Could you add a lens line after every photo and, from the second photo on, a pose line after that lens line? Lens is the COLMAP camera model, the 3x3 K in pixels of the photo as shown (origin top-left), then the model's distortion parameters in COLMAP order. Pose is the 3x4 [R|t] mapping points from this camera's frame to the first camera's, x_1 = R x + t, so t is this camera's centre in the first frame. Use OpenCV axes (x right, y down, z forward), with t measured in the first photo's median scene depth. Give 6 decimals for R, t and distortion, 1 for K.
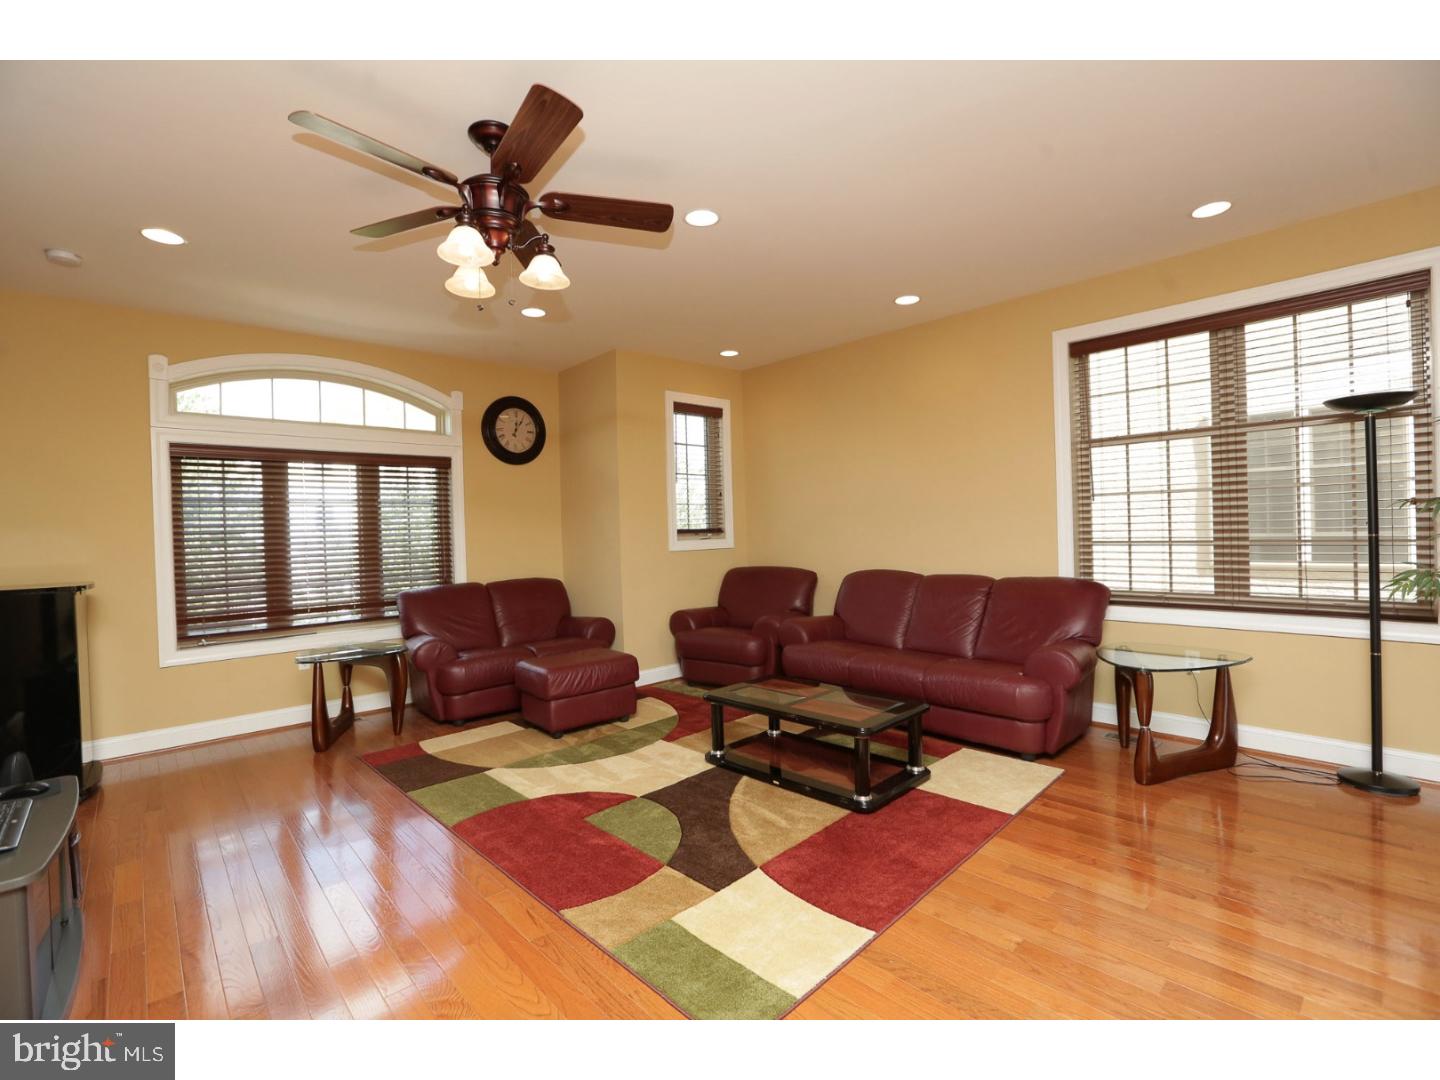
lens RADIAL K [[646.7, 0, 731.0], [0, 646.7, 535.8], [0, 0, 1]] dist [-0.027520, 0.006809]
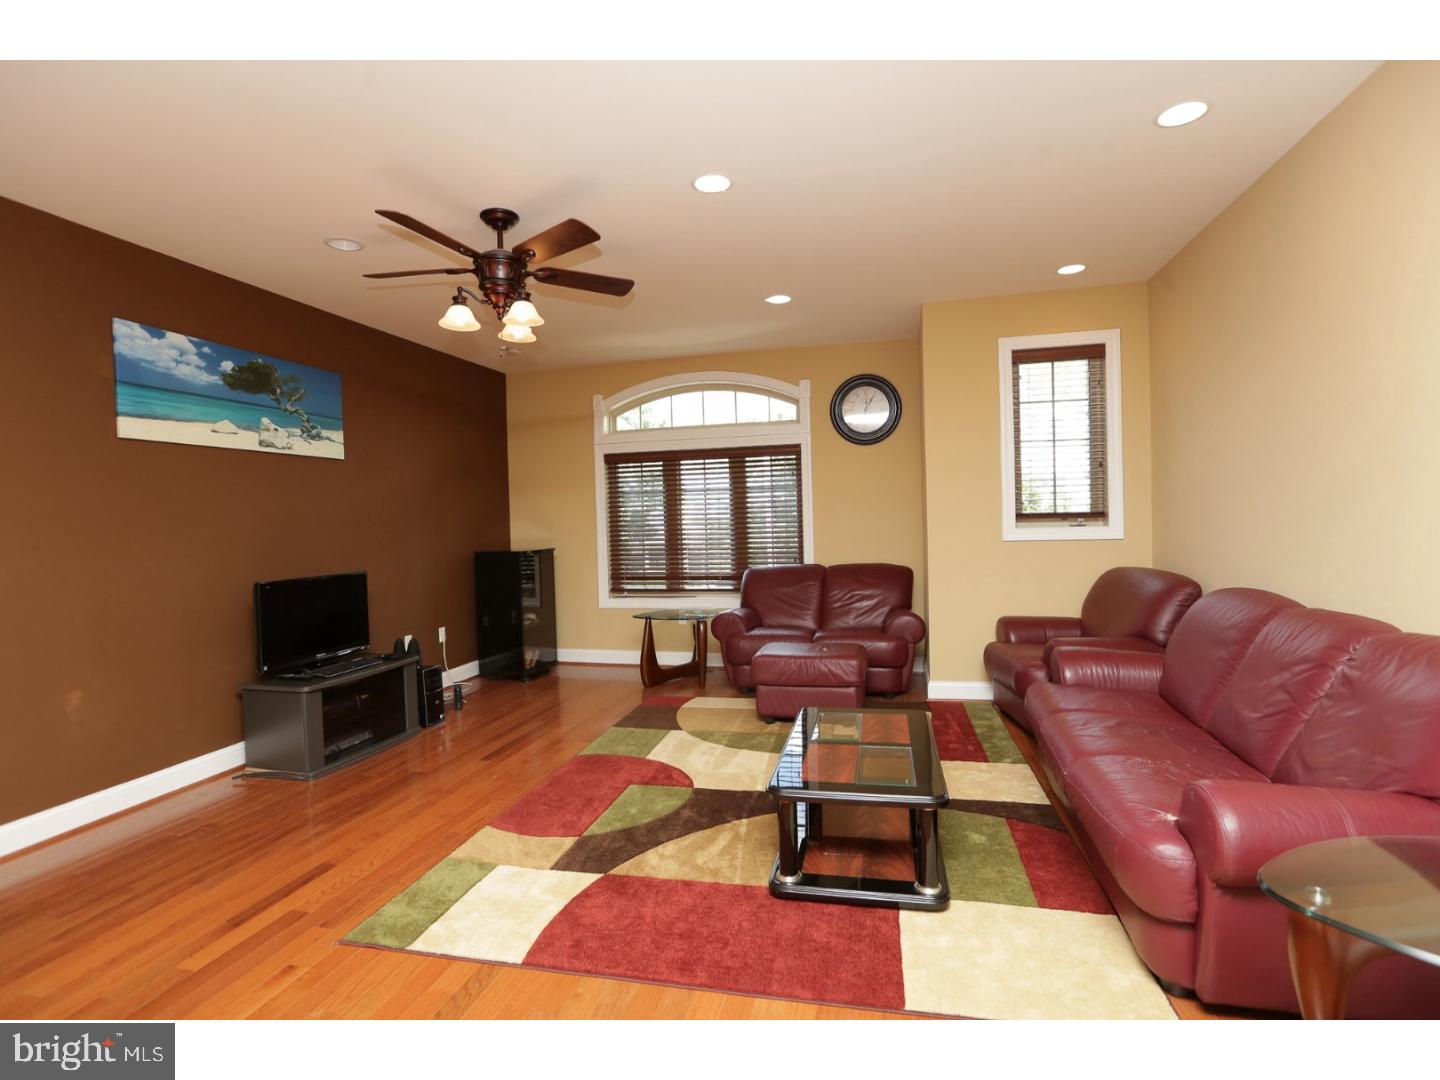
lens RADIAL K [[704.8, 0, 737.9], [0, 704.8, 542.5], [0, 0, 1]] dist [-0.029505, 0.000247]
pose [[0.565512, 0.043067, -0.823615, 0.496972], [0.003629, 0.998496, 0.054703, -0.026379], [0.824732, -0.033924, 0.564505, 0.278519]]
